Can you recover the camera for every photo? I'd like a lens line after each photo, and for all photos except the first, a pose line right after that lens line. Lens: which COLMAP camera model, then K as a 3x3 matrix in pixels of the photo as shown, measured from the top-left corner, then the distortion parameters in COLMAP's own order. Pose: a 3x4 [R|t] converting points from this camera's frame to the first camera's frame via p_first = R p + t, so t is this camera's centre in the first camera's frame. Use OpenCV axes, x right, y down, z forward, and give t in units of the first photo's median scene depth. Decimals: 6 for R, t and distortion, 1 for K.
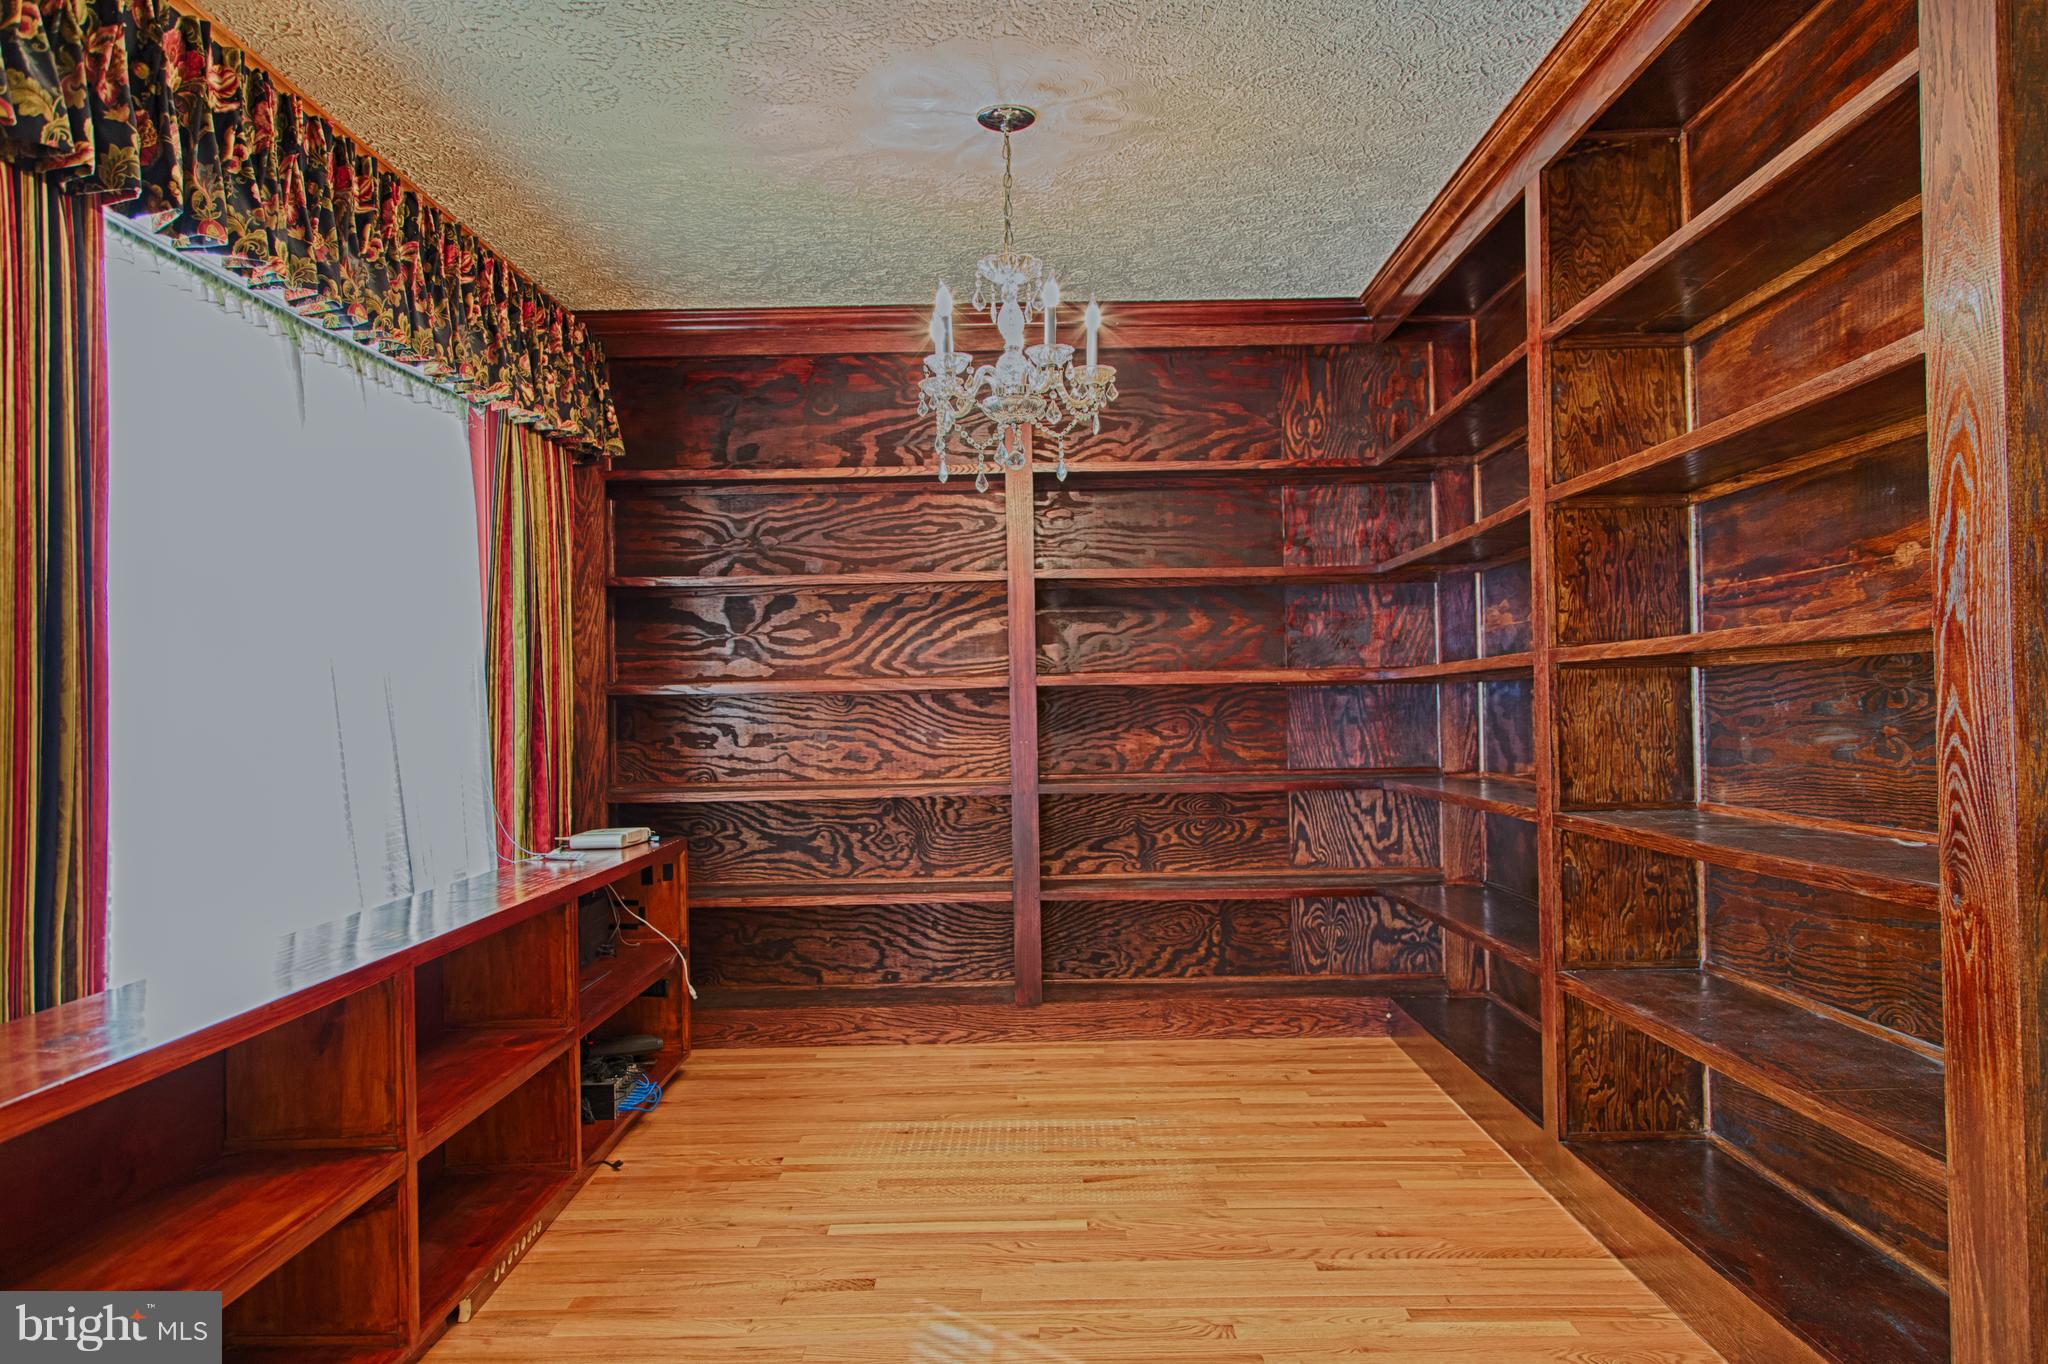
lens RADIAL K [[1396.9, 0, 1027.4], [0, 1396.9, 685.7], [0, 0, 1]] dist [0.007166, -0.000190]
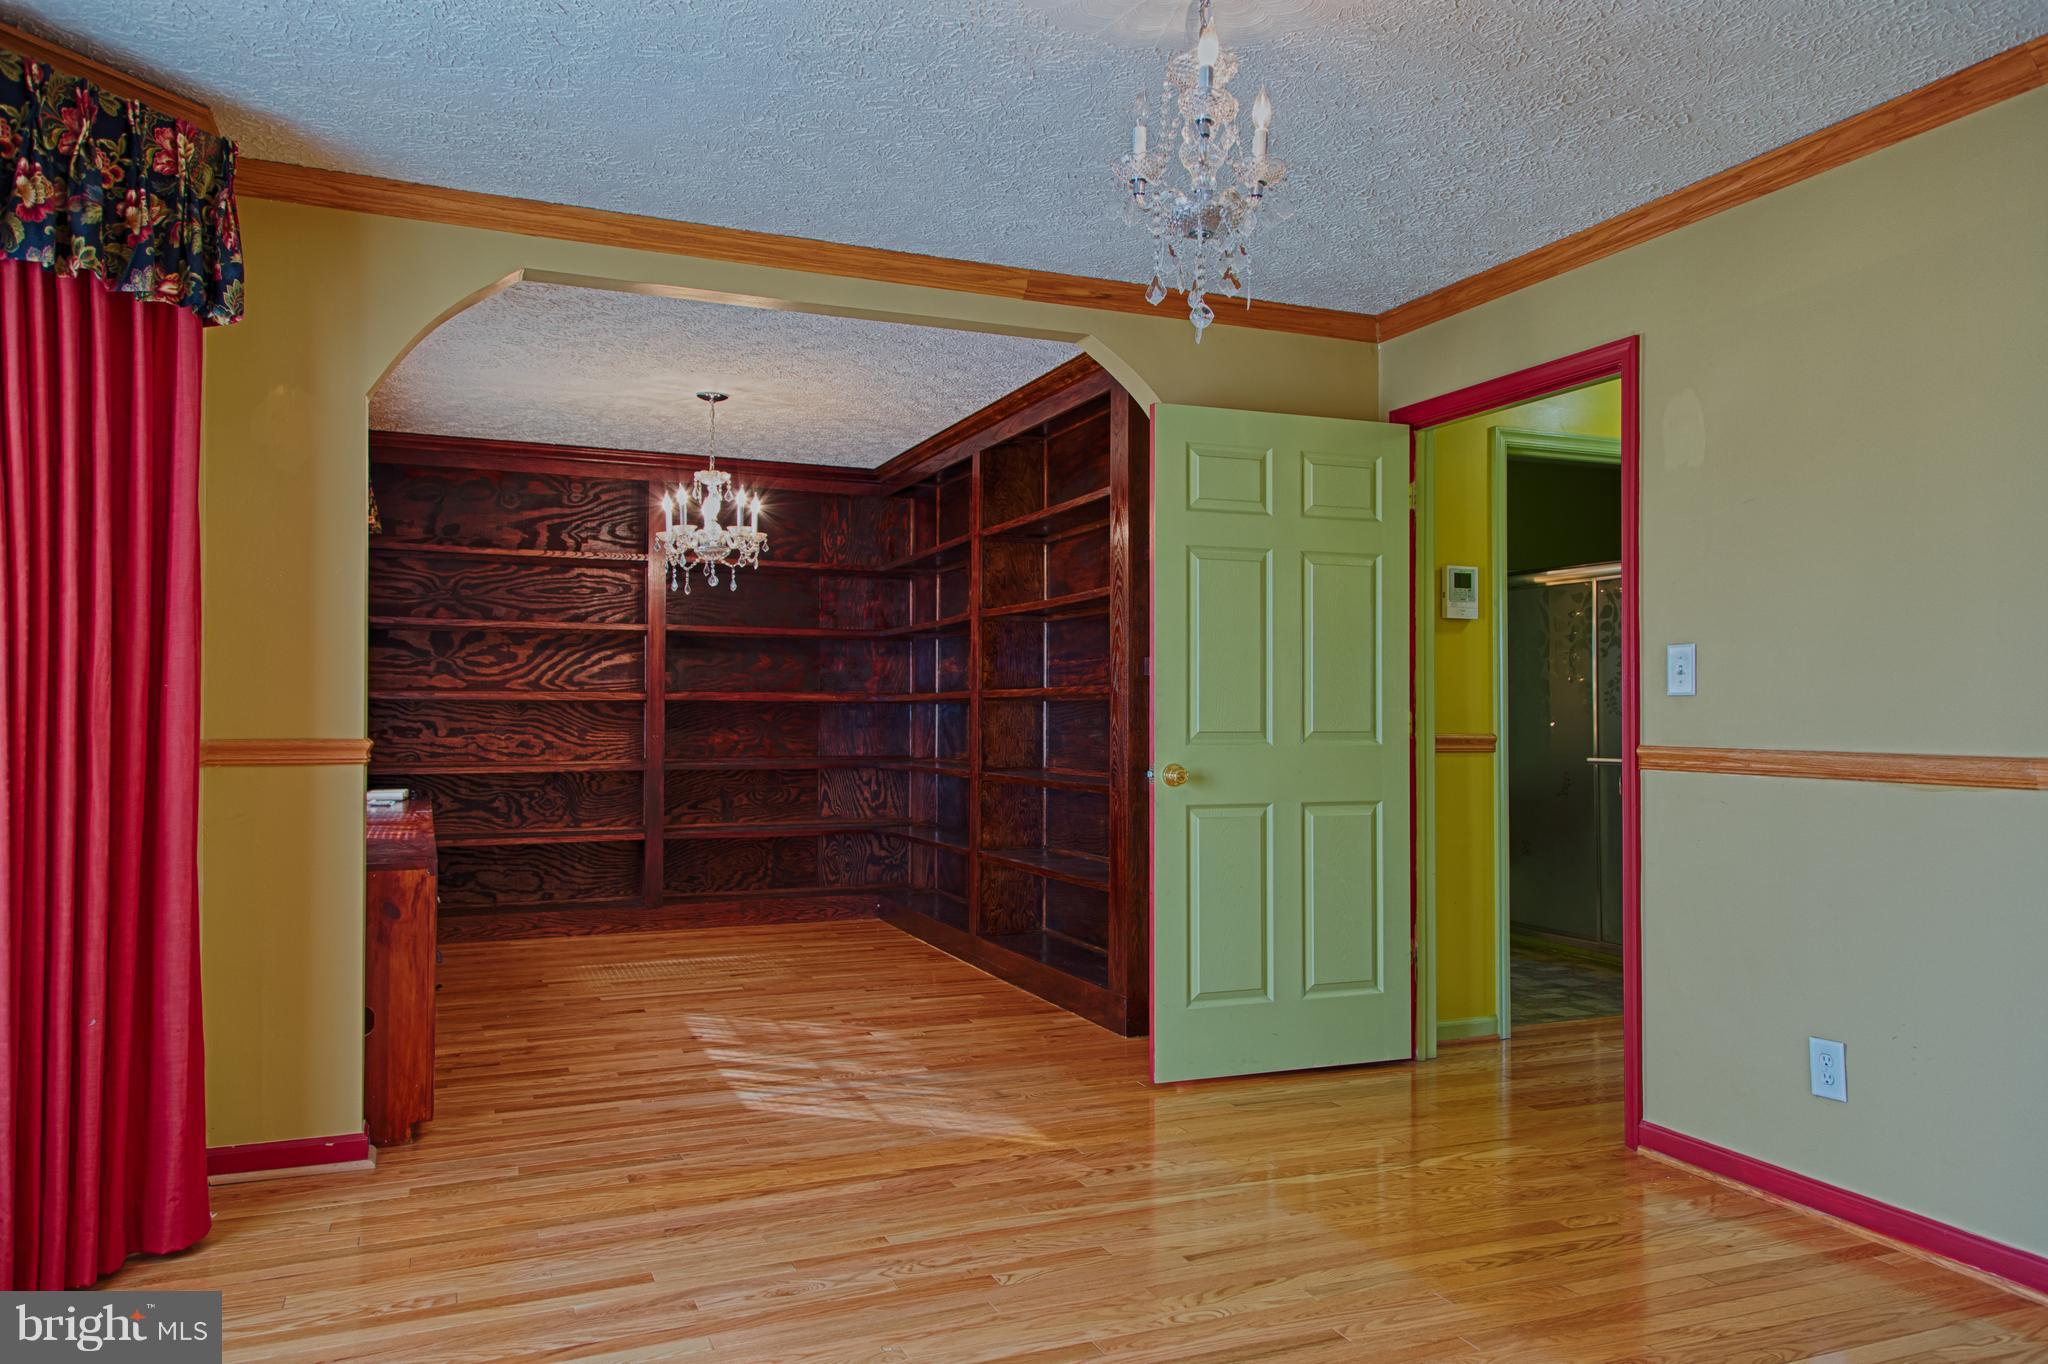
lens RADIAL K [[1396.9, 0, 1023.1], [0, 1396.9, 692.6], [0, 0, 1]] dist [0.007166, -0.000190]
pose [[0.920795, 0.027024, 0.389111, -0.216379], [-0.026026, 0.999631, -0.007836, -0.005646], [-0.389179, -0.002912, 0.921158, -0.542283]]
